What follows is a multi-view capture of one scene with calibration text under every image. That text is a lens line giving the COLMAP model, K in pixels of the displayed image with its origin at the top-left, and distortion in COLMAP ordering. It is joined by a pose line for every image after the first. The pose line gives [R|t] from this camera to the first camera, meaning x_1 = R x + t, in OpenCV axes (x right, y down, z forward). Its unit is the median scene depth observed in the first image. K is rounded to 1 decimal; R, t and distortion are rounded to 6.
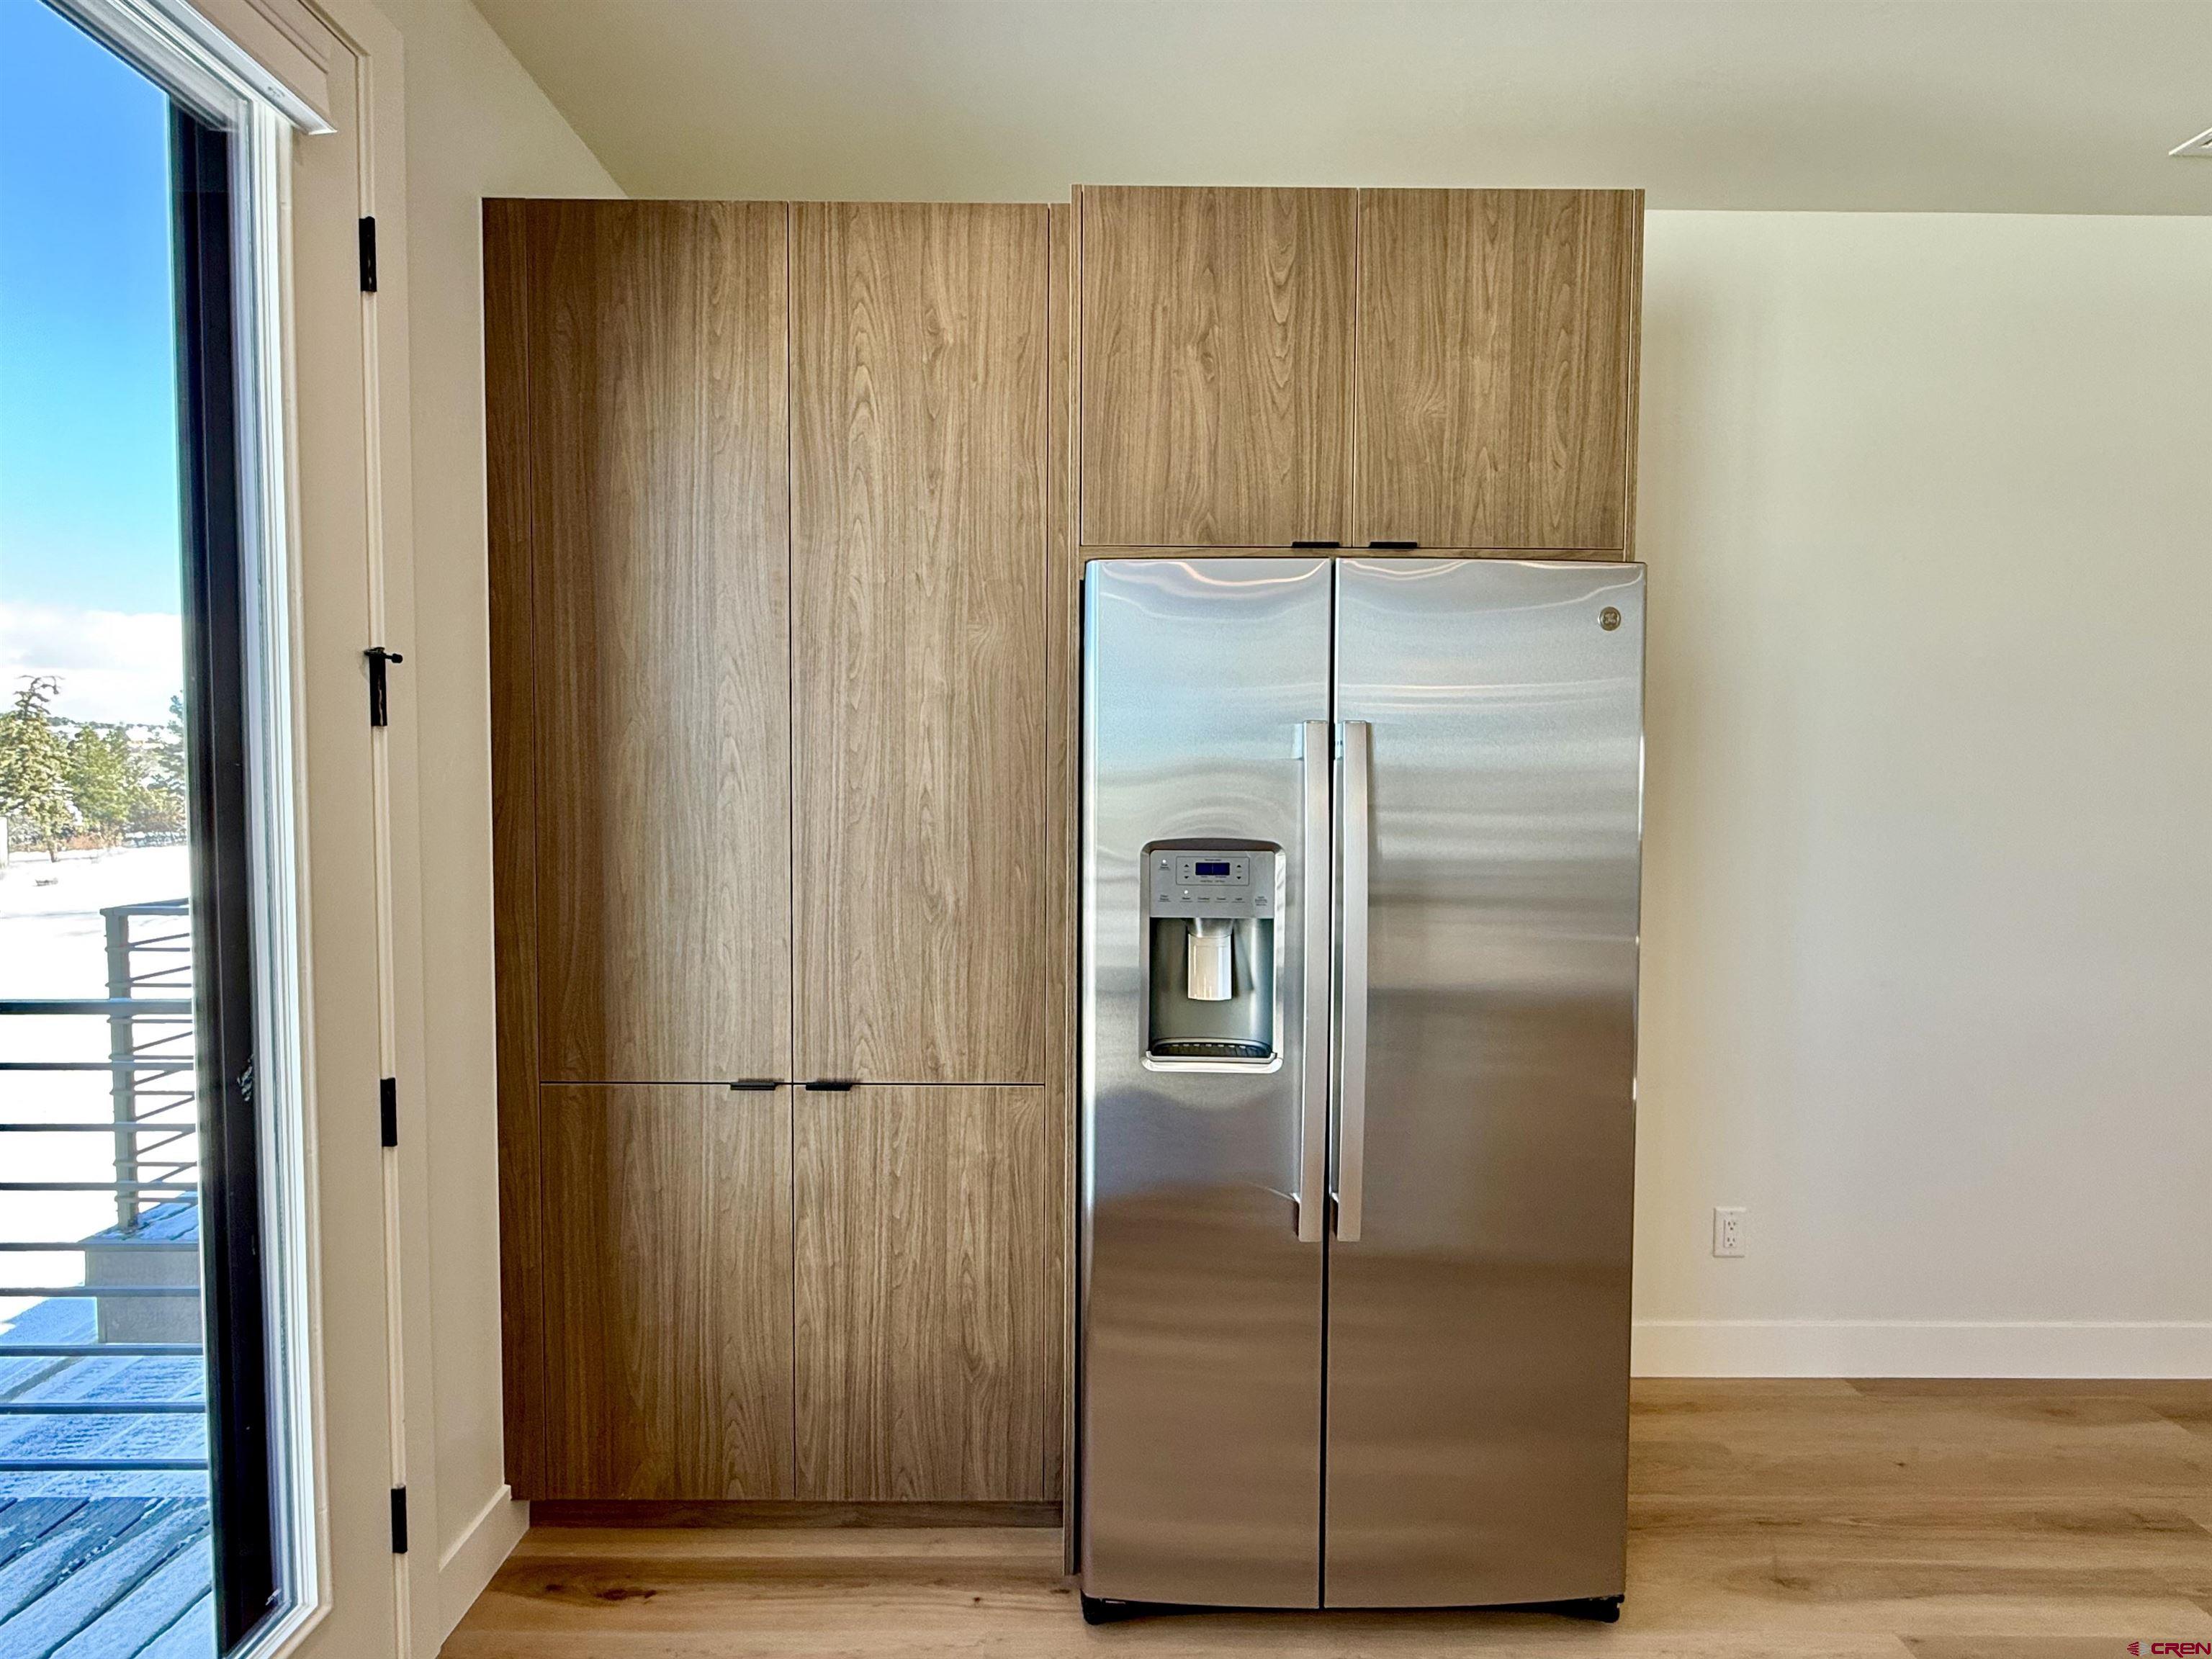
lens RADIAL K [[1123.6, 0, 1106.0], [0, 1123.6, 829.5], [0, 0, 1]] dist [0.002198, 0.000131]
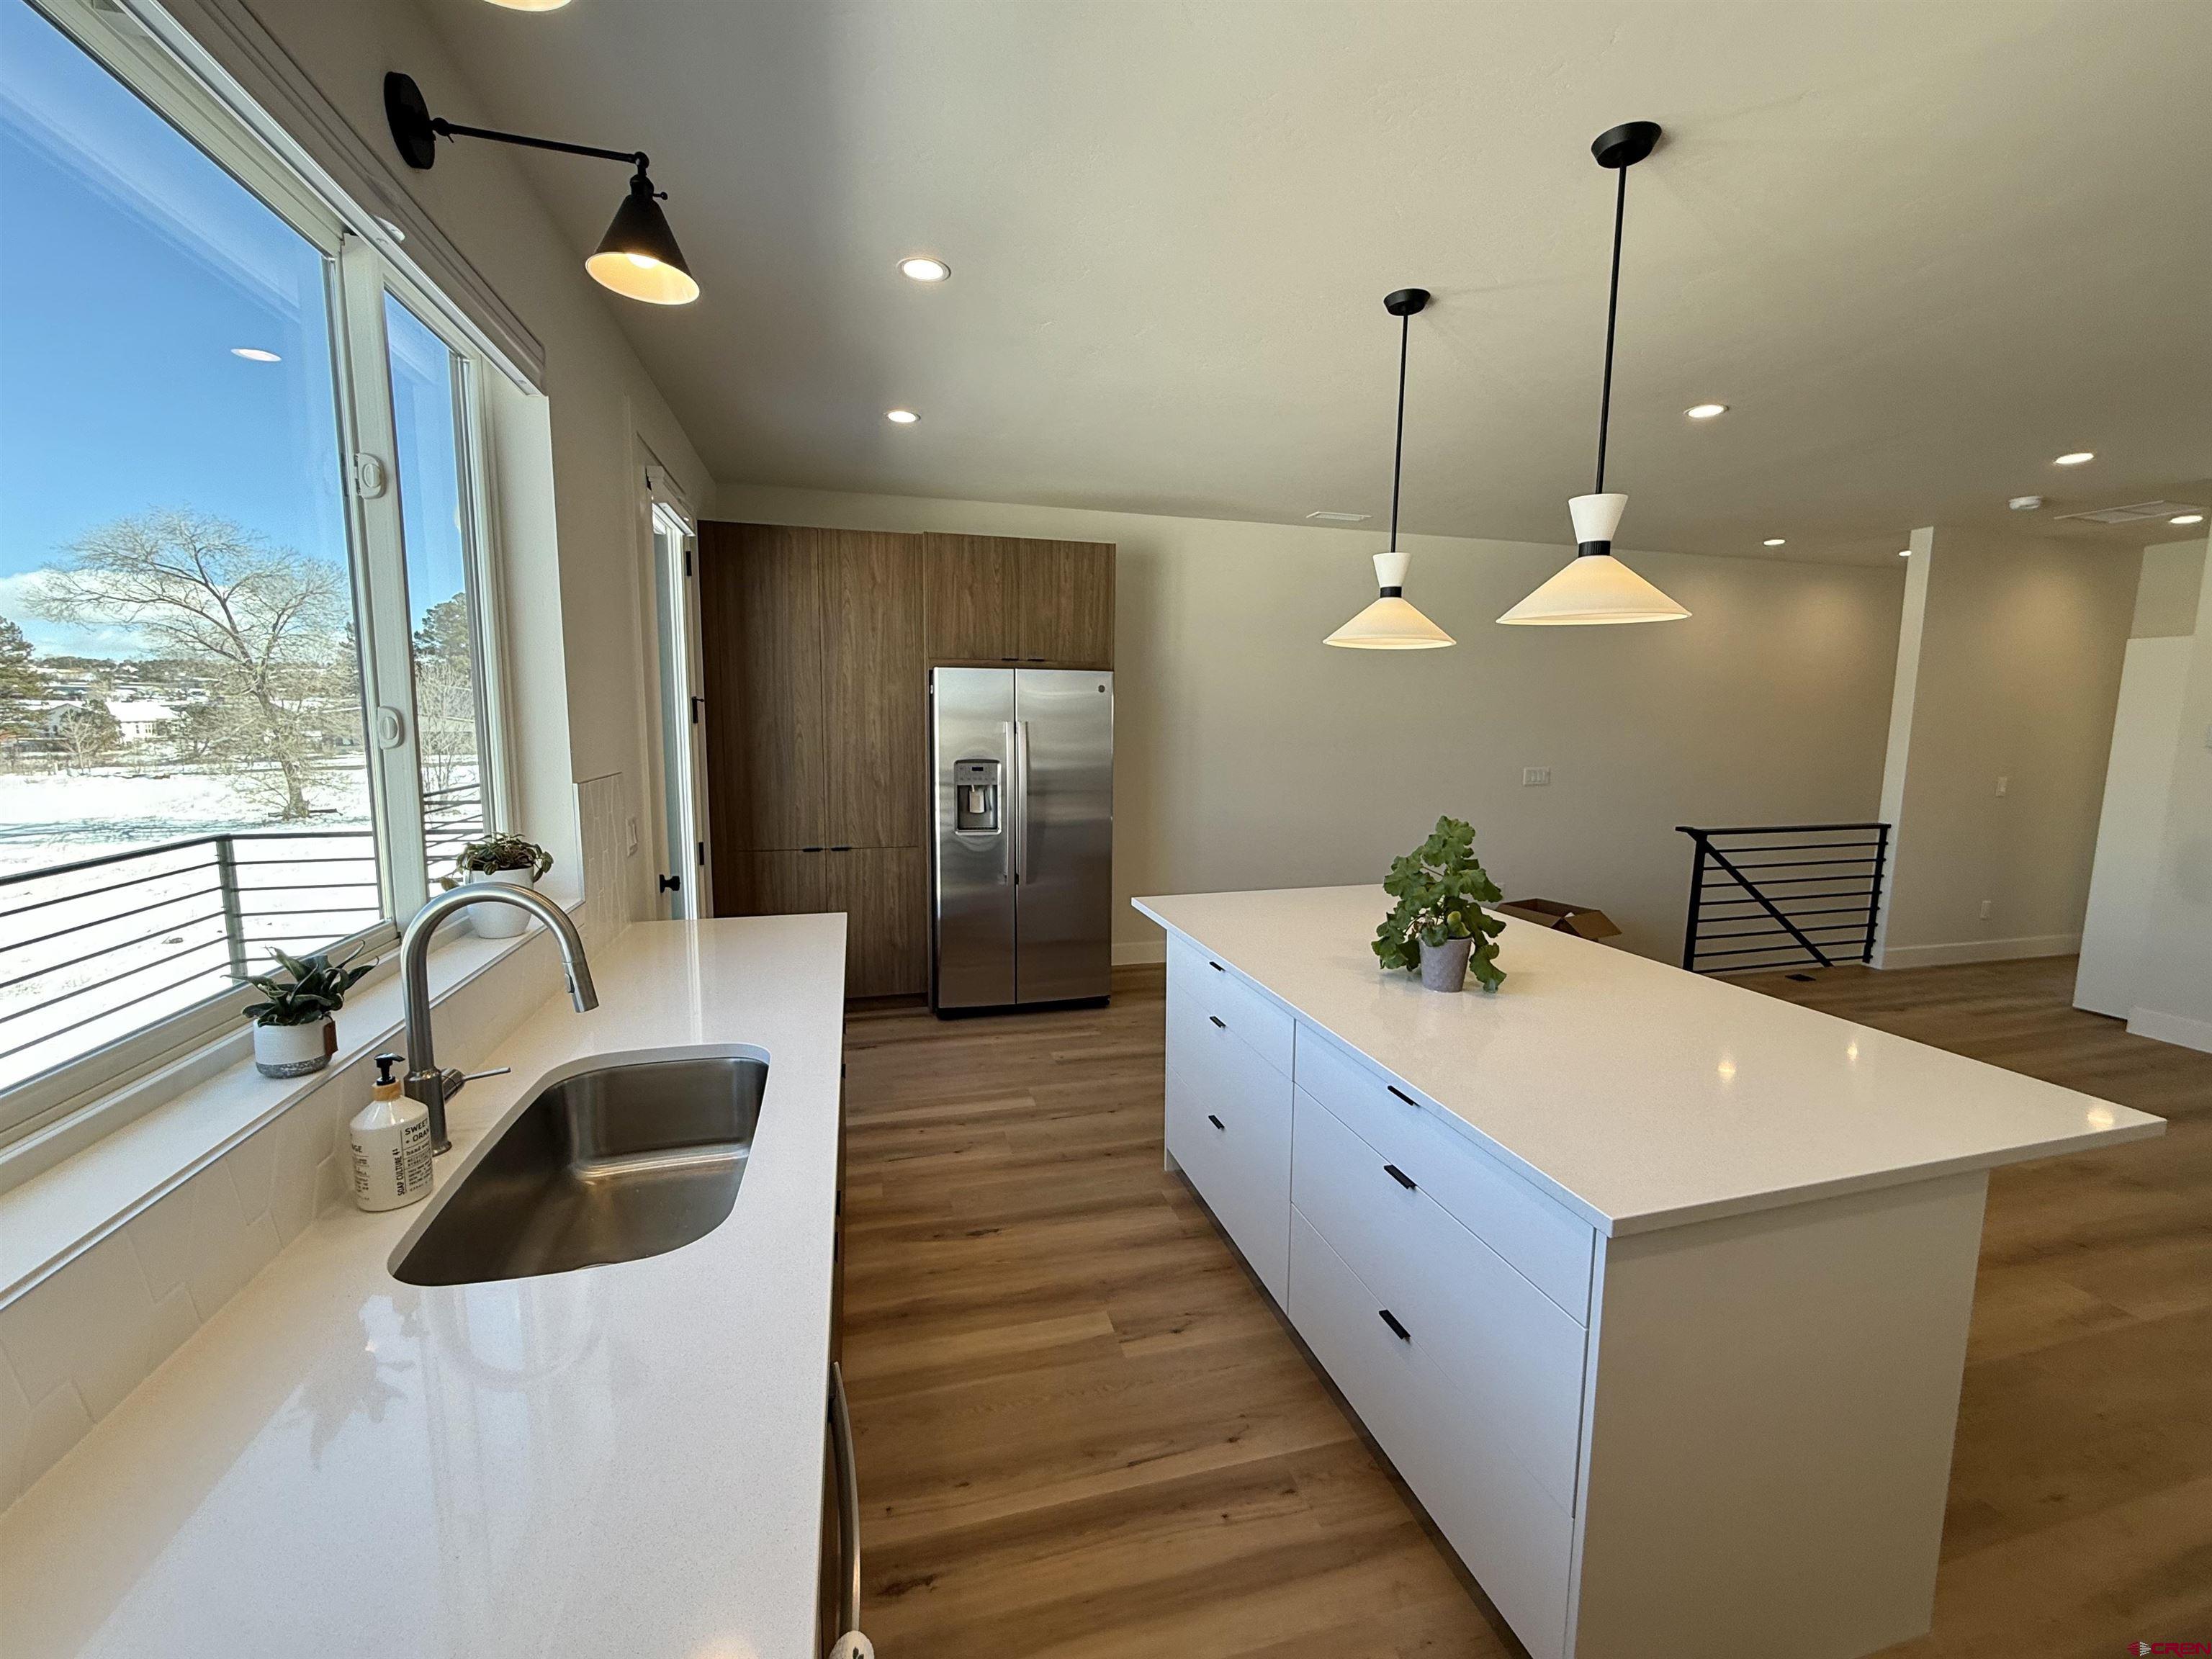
lens RADIAL K [[896.1, 0, 1106.0], [0, 896.1, 829.5], [0, 0, 1]] dist [-0.000058, -0.000011]
pose [[0.966325, -0.026947, 0.255910, -0.181638], [0.004481, 0.996113, 0.087968, -0.013820], [-0.257286, -0.083859, 0.962690, -1.348684]]
